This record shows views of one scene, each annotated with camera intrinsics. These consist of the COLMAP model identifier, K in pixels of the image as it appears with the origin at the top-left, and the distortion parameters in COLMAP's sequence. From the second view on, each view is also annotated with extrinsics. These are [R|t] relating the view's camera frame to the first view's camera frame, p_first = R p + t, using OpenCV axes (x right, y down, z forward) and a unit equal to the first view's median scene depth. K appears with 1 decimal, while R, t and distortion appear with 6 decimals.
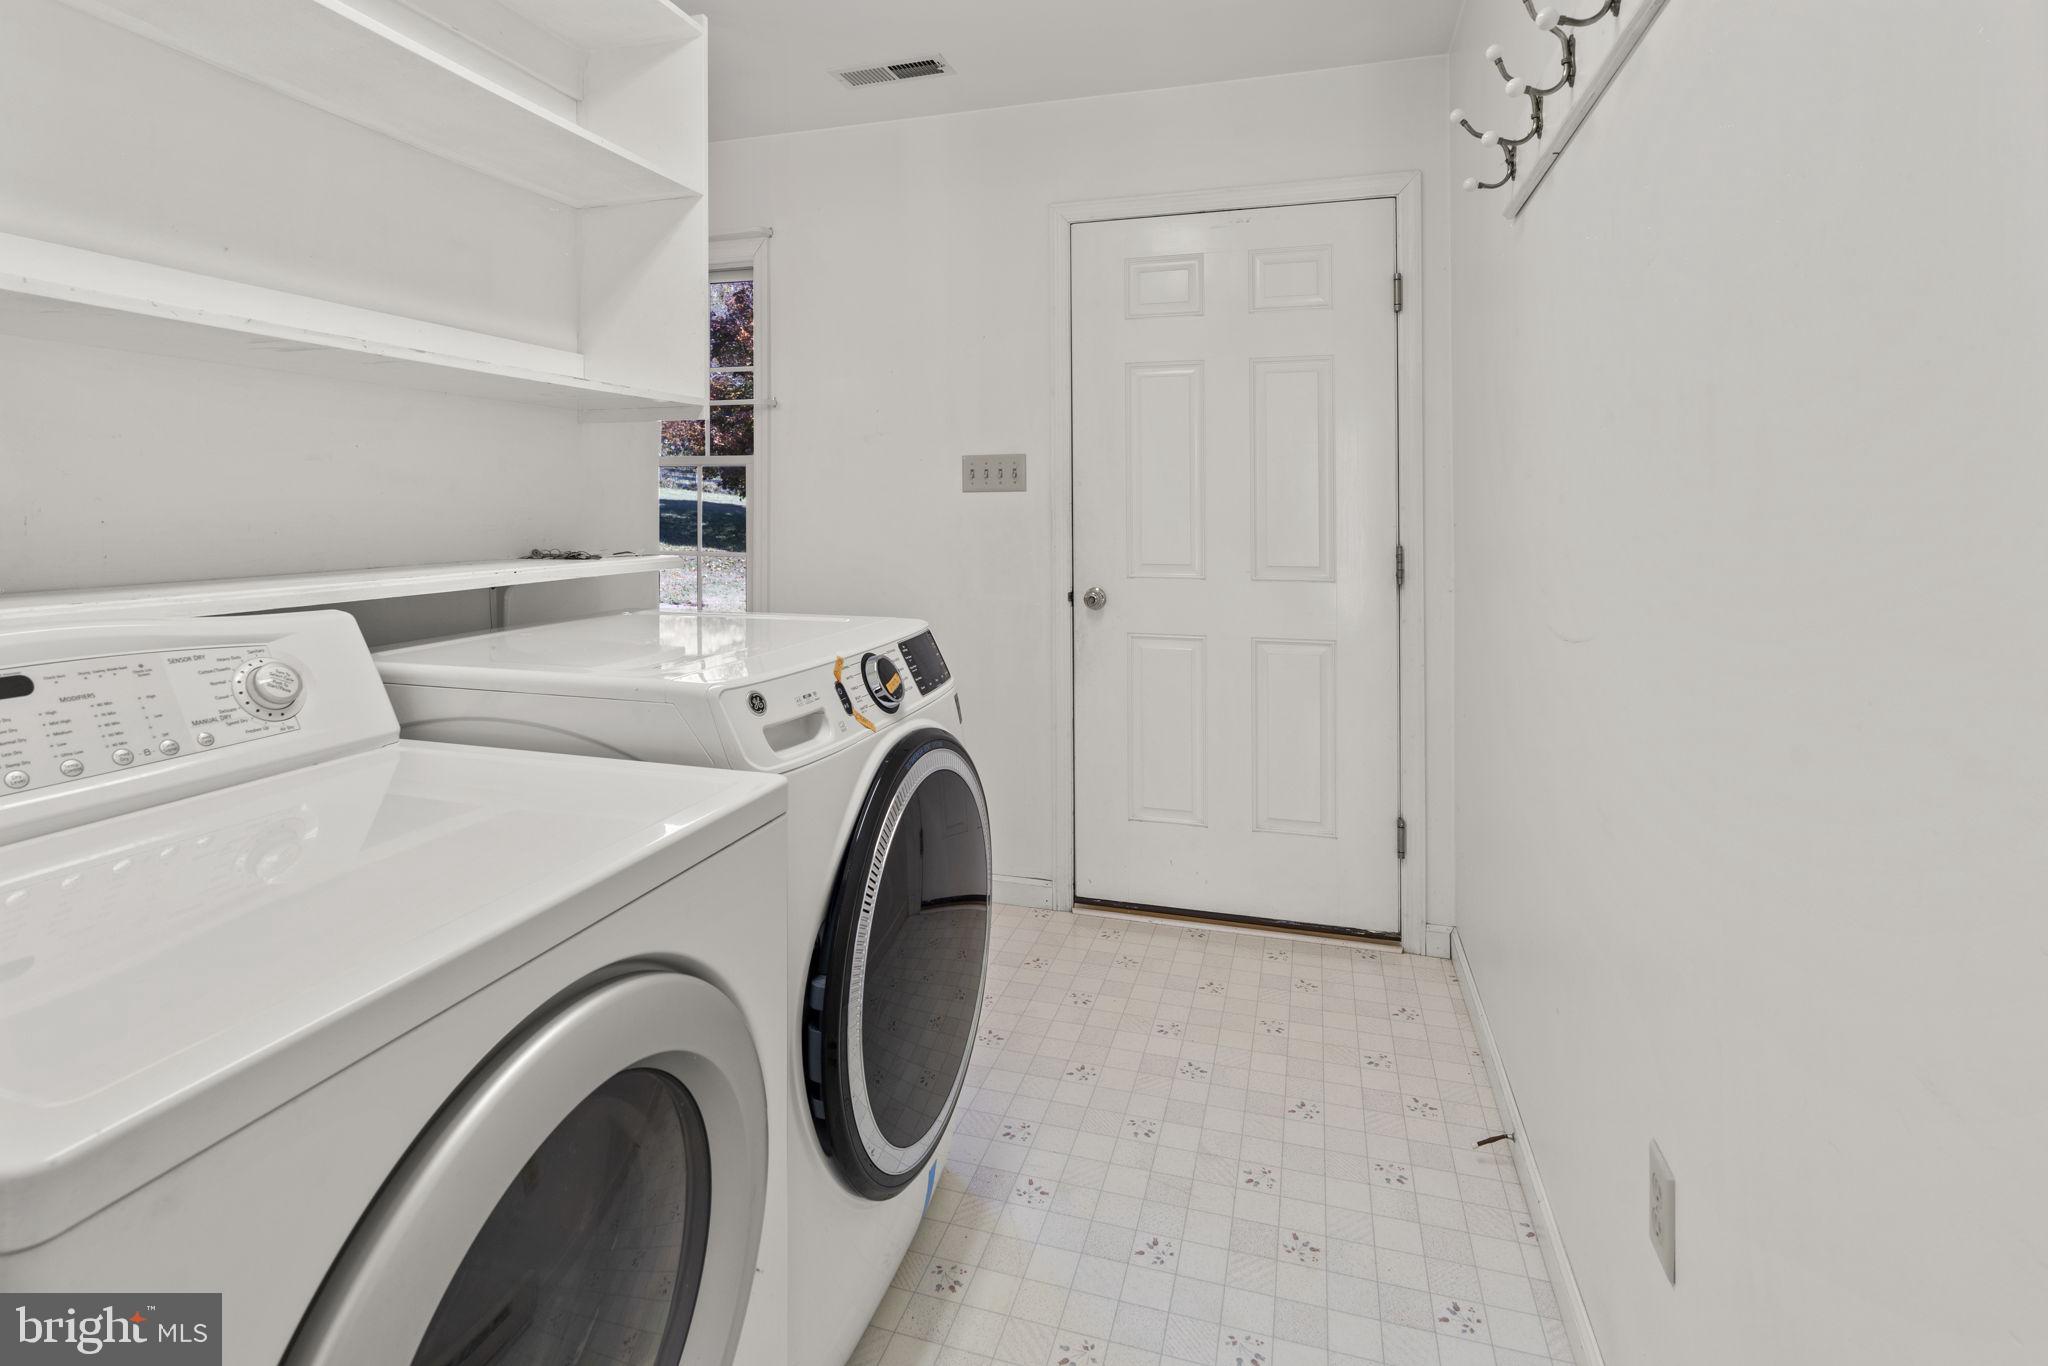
lens RADIAL K [[919.7, 0, 1011.3], [0, 919.7, 690.3], [0, 0, 1]] dist [-0.020443, 0.006312]
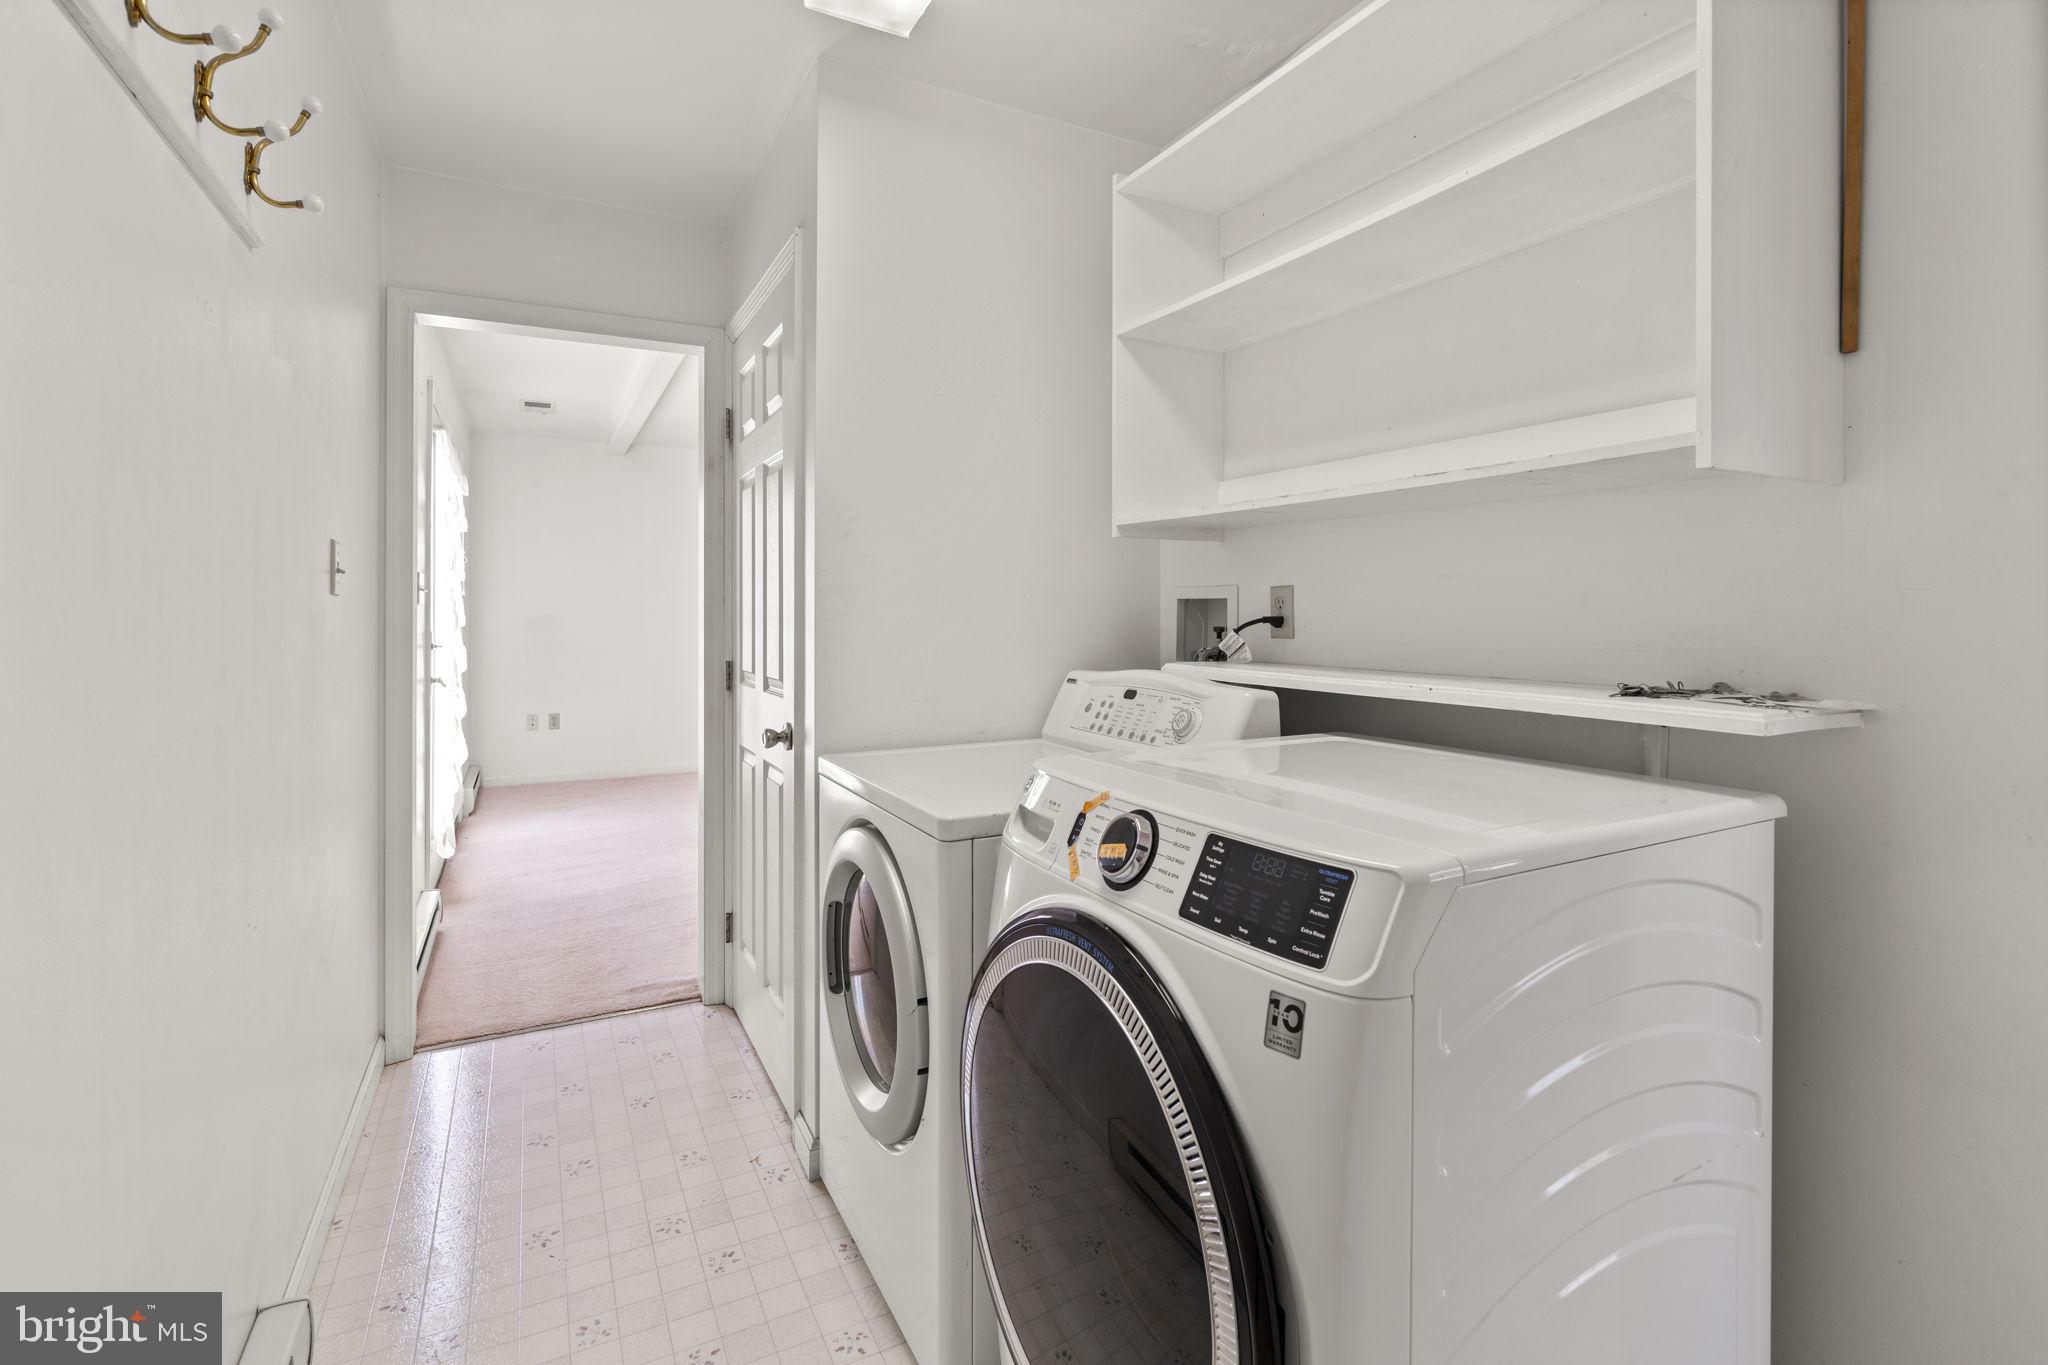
lens RADIAL K [[945.0, 0, 1019.6], [0, 945.0, 761.4], [0, 0, 1]] dist [0.000958, 0.007175]
pose [[-0.707407, 0.109363, -0.698294, 0.504789], [-0.151317, 0.941618, 0.300763, -0.326232], [0.690419, 0.318426, -0.649559, 1.530997]]
